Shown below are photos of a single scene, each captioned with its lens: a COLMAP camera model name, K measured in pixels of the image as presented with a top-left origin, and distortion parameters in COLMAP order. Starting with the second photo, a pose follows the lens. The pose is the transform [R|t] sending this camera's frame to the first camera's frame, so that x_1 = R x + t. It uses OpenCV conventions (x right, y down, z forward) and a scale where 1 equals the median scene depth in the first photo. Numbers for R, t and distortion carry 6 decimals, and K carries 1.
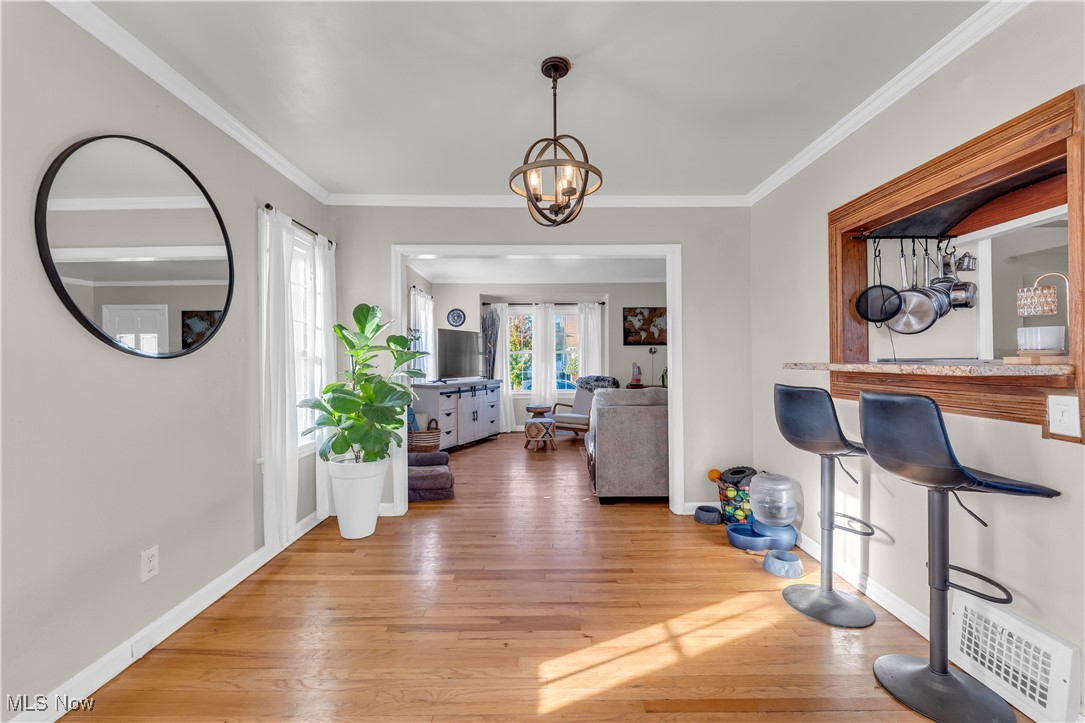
lens RADIAL K [[435.5, 0, 538.2], [0, 435.5, 359.7], [0, 0, 1]] dist [-0.001195, -0.000910]
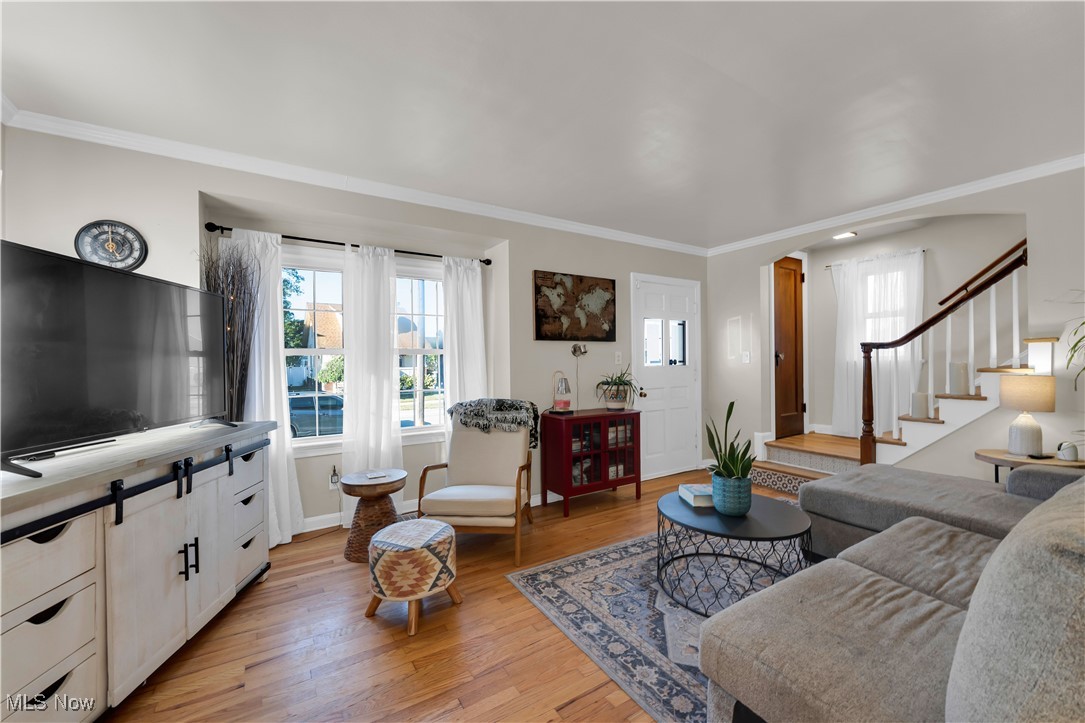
lens RADIAL K [[435.5, 0, 542.5], [0, 435.5, 360.2], [0, 0, 1]] dist [-0.001195, -0.000910]
pose [[0.843380, -0.001145, 0.537316, -0.177285], [0.004299, 0.999980, -0.004618, -0.009979], [-0.537300, 0.006205, 0.843368, 1.082720]]
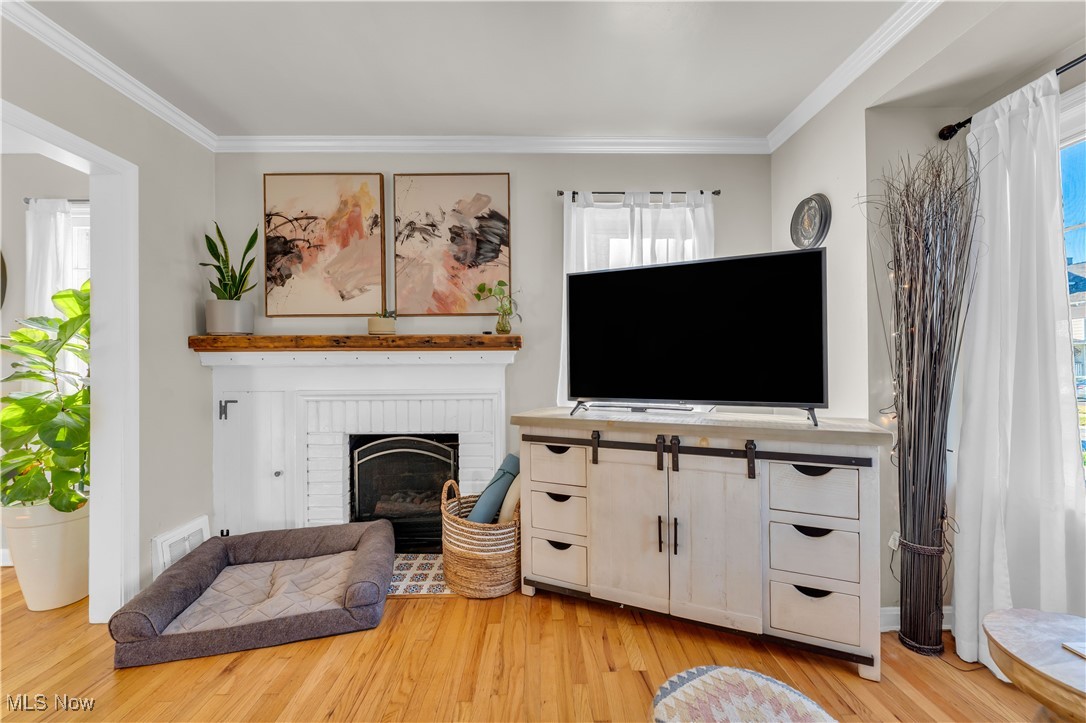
lens RADIAL K [[435.9, 0, 538.8], [0, 435.9, 363.2], [0, 0, 1]] dist [-0.001195, -0.000910]
pose [[0.007223, 0.002451, -0.999971, 0.279516], [0.007005, 0.999972, 0.002501, 0.013784], [0.999949, -0.007023, 0.007206, 1.599198]]
